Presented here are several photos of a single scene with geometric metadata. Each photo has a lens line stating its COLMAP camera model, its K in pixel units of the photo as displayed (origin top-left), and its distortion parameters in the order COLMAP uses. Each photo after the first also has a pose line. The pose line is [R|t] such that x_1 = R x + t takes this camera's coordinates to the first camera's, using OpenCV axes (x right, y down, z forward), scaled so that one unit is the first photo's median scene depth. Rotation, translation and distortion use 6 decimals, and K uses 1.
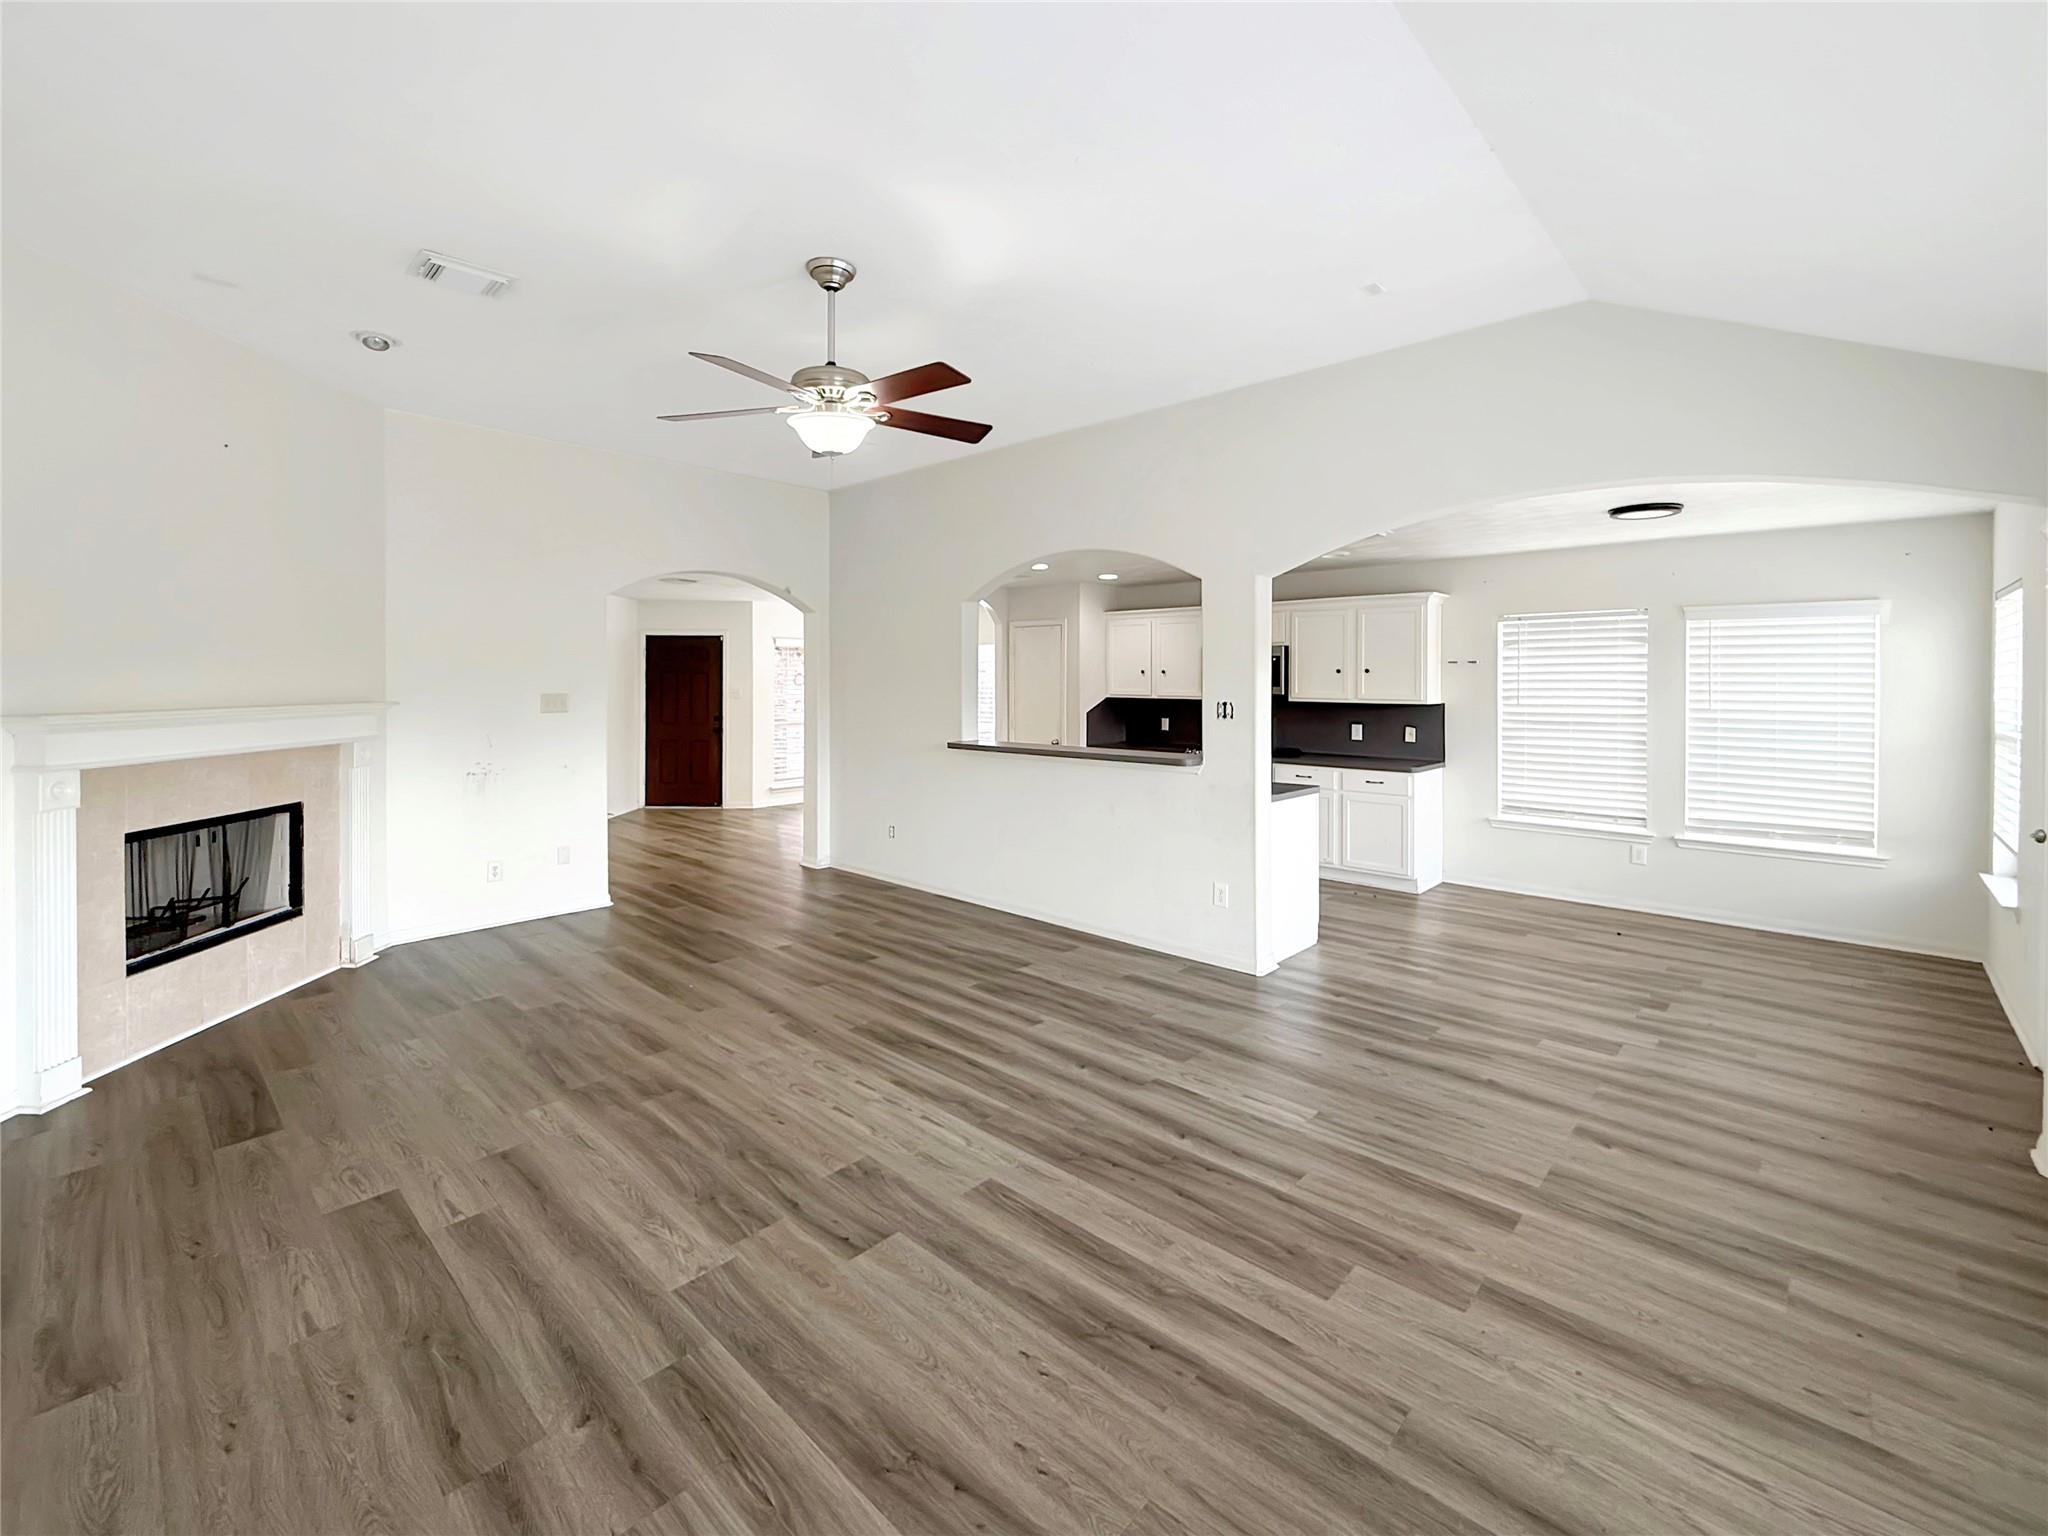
lens RADIAL K [[870.3, 0, 988.4], [0, 870.3, 679.9], [0, 0, 1]] dist [-0.000100, -0.000198]
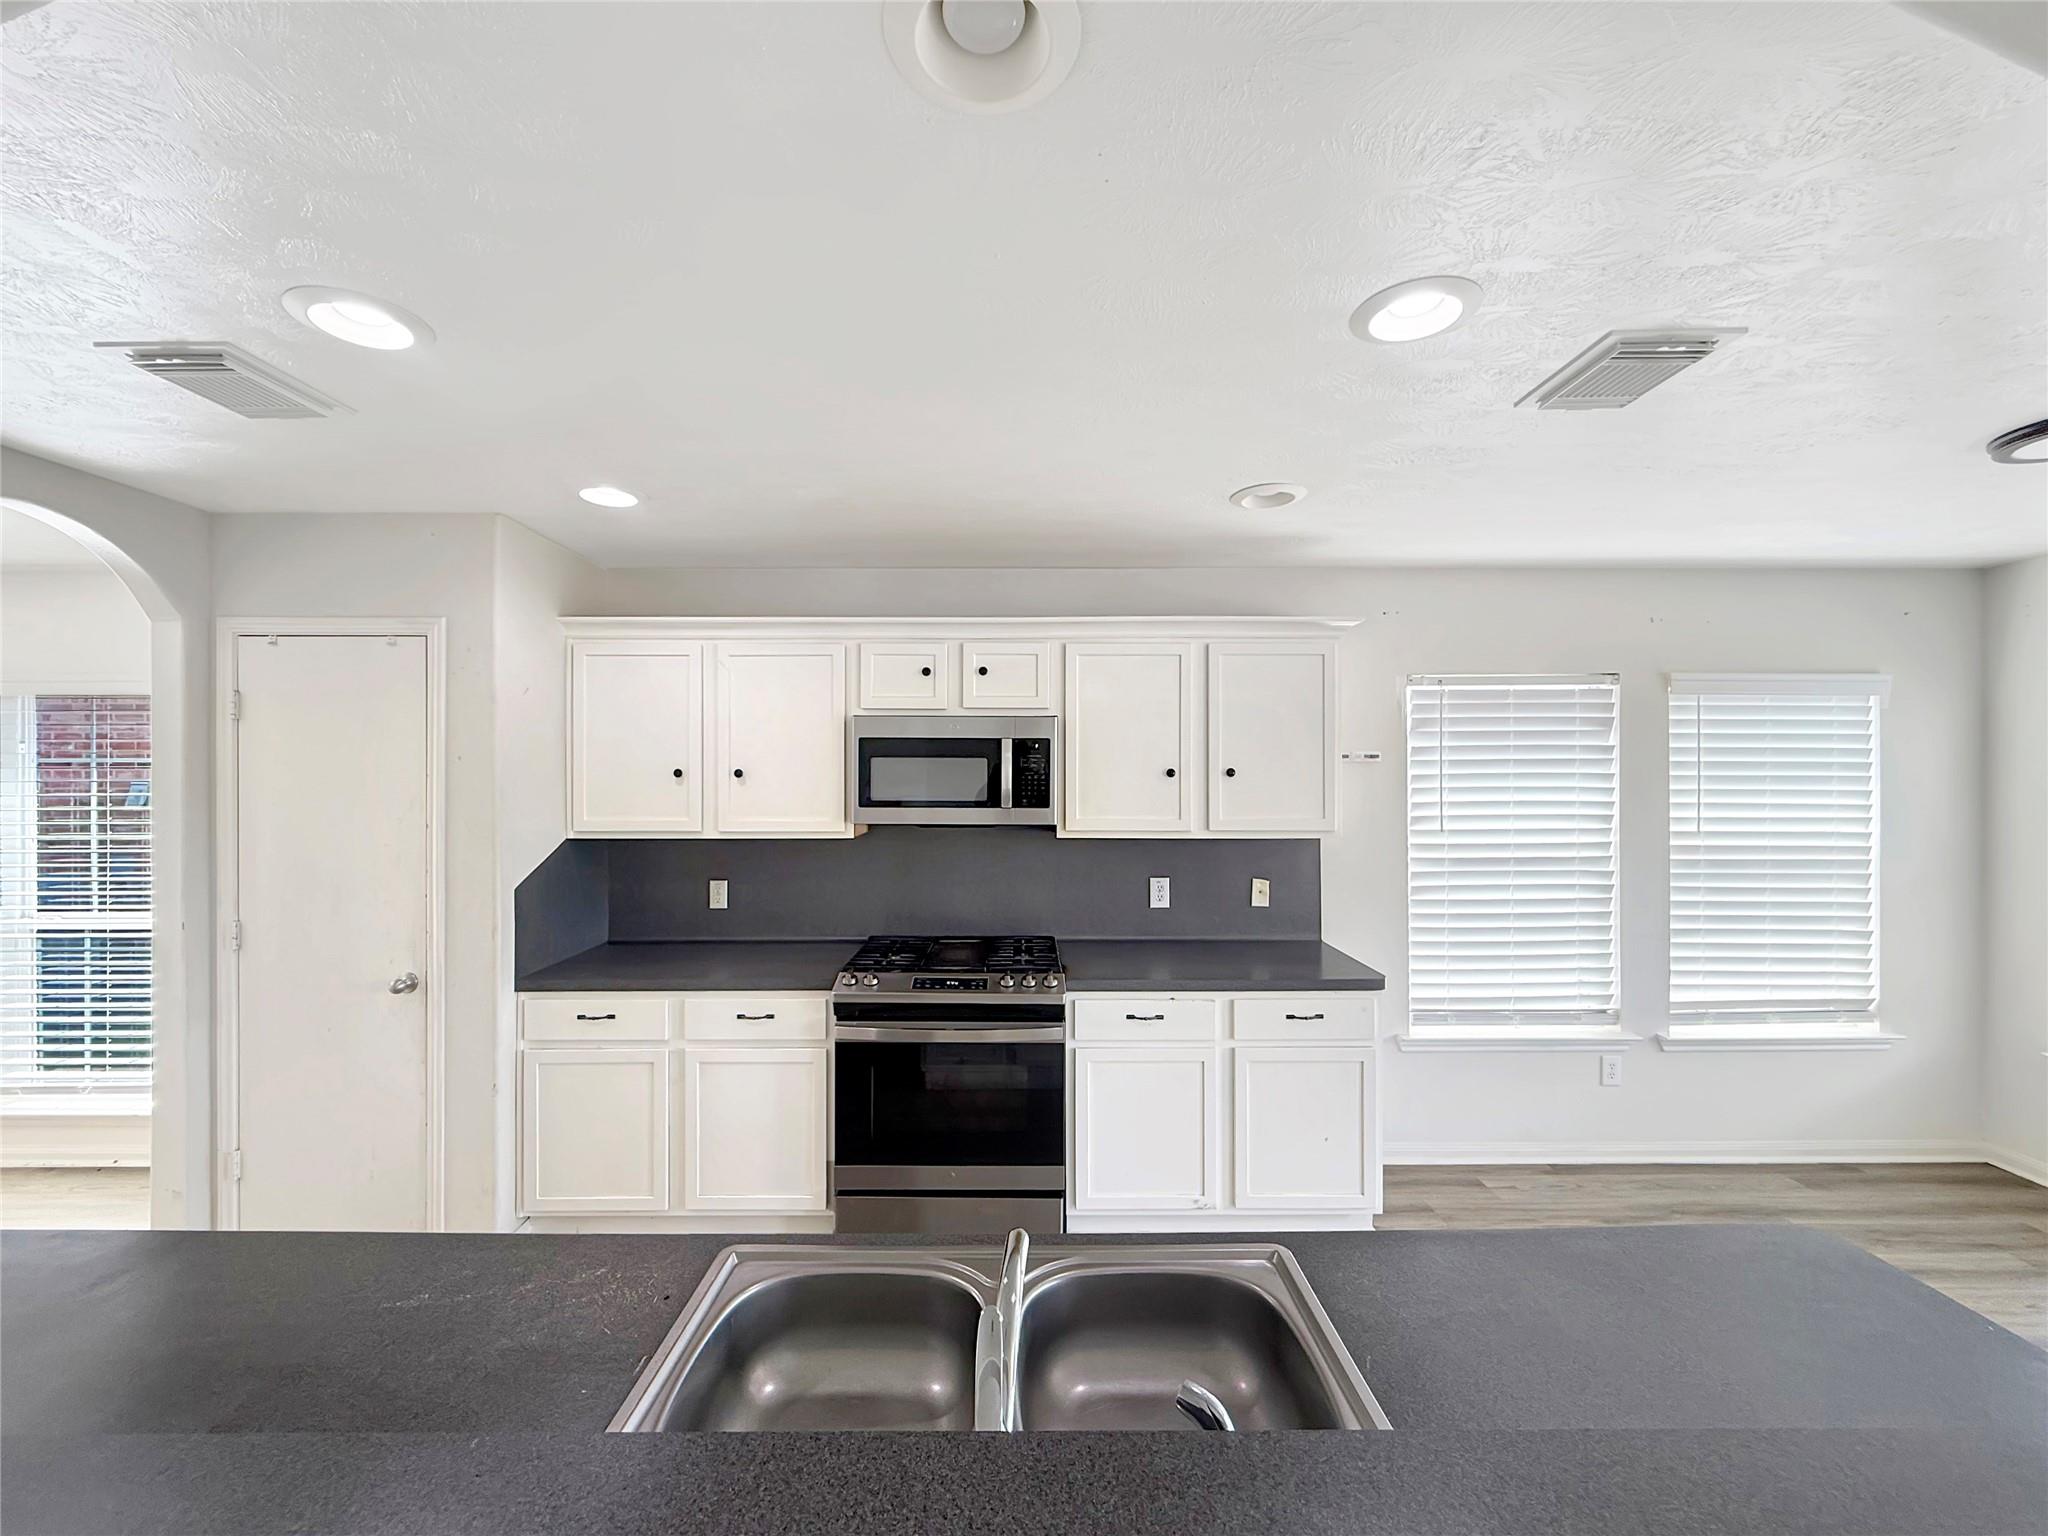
lens RADIAL K [[845.3, 0, 1018.5], [0, 845.3, 771.8], [0, 0, 1]] dist [0.000231, -0.000010]
pose [[0.716792, -0.002266, 0.697284, 0.040993], [0.004455, 0.999989, -0.001330, -0.018505], [-0.697273, 0.004059, 0.716794, 1.306459]]
